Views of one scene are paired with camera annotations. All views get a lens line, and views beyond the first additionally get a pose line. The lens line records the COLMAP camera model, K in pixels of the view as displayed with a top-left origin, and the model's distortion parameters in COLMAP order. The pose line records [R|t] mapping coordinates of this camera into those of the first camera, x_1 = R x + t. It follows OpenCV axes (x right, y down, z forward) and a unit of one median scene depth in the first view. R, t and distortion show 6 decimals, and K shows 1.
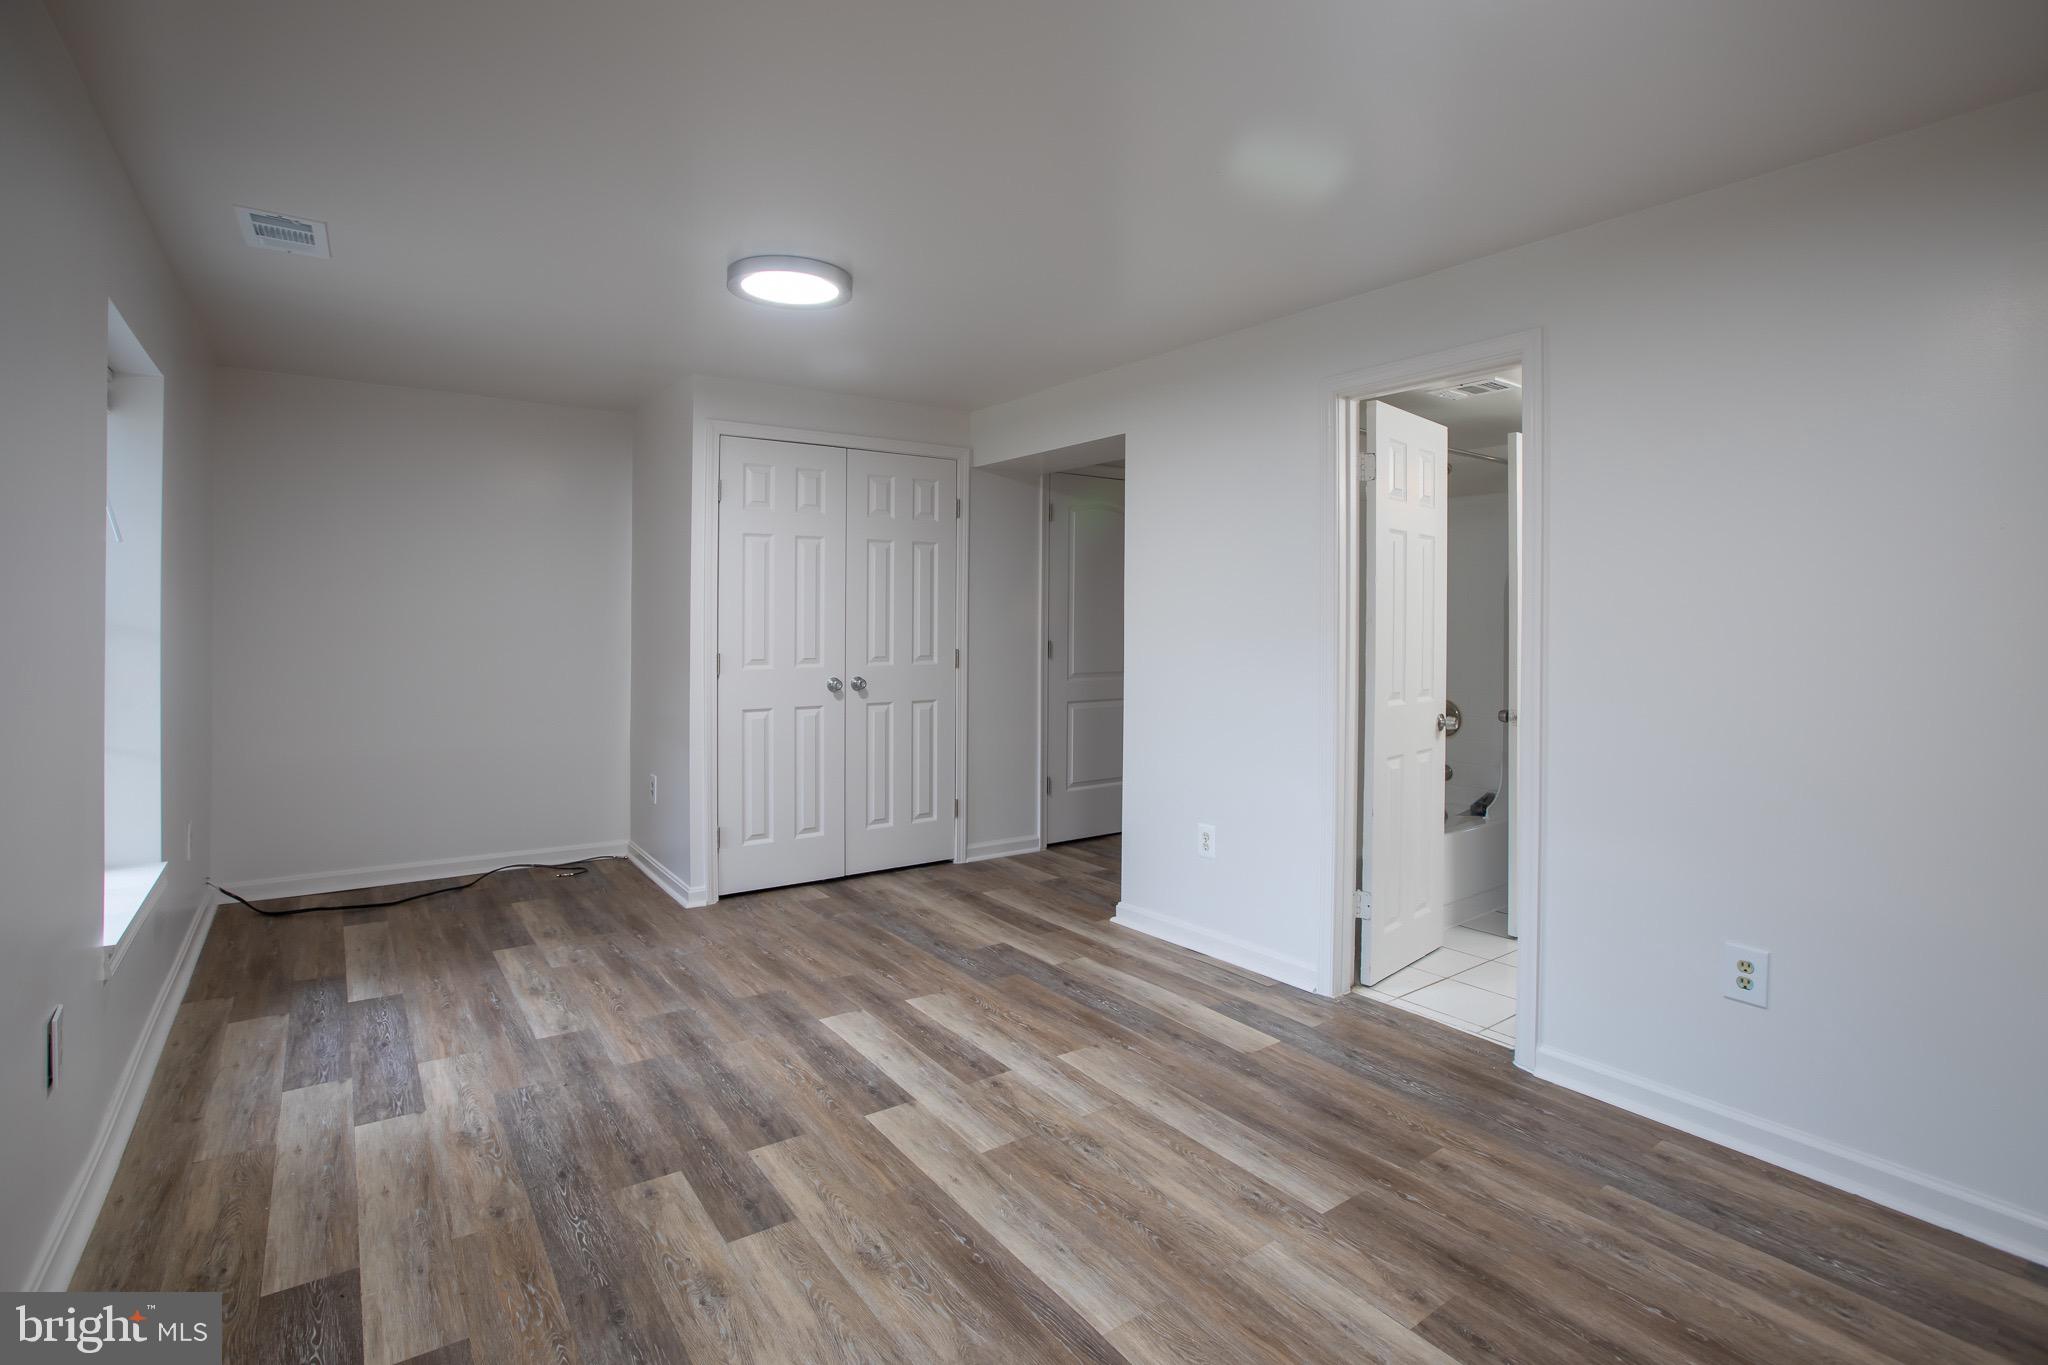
lens RADIAL K [[947.9, 0, 1004.9], [0, 947.9, 617.3], [0, 0, 1]] dist [-0.043378, 0.013096]
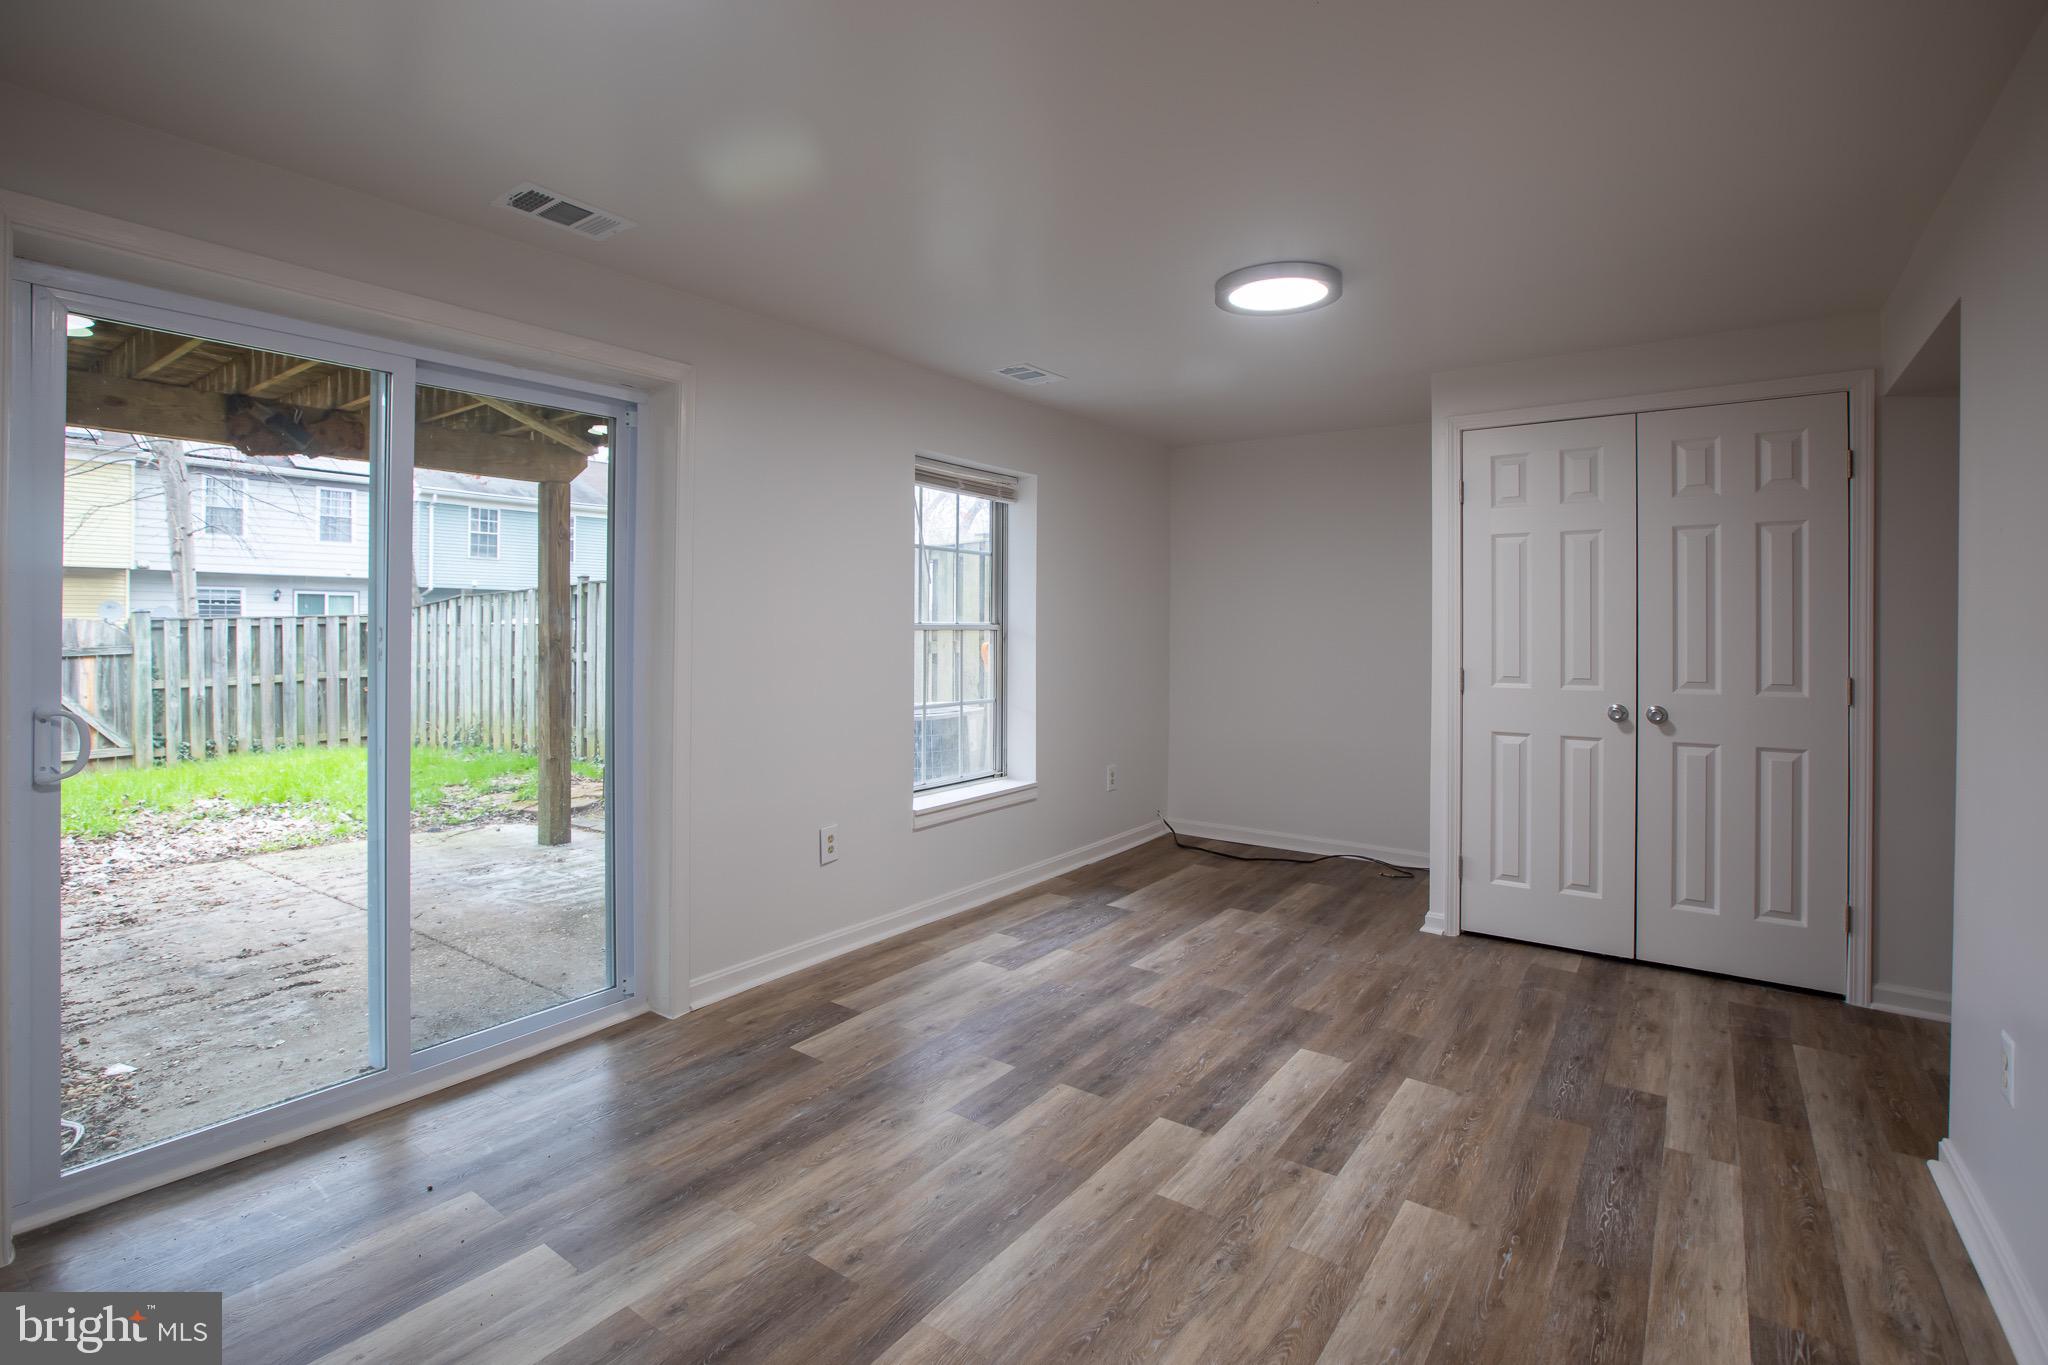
lens RADIAL K [[947.9, 0, 1024.8], [0, 947.9, 625.0], [0, 0, 1]] dist [-0.043378, 0.013096]
pose [[0.331471, -0.008621, -0.943426, 0.622615], [0.002888, 0.999963, -0.008122, 0.002071], [0.943461, -0.000032, 0.331483, 0.420166]]
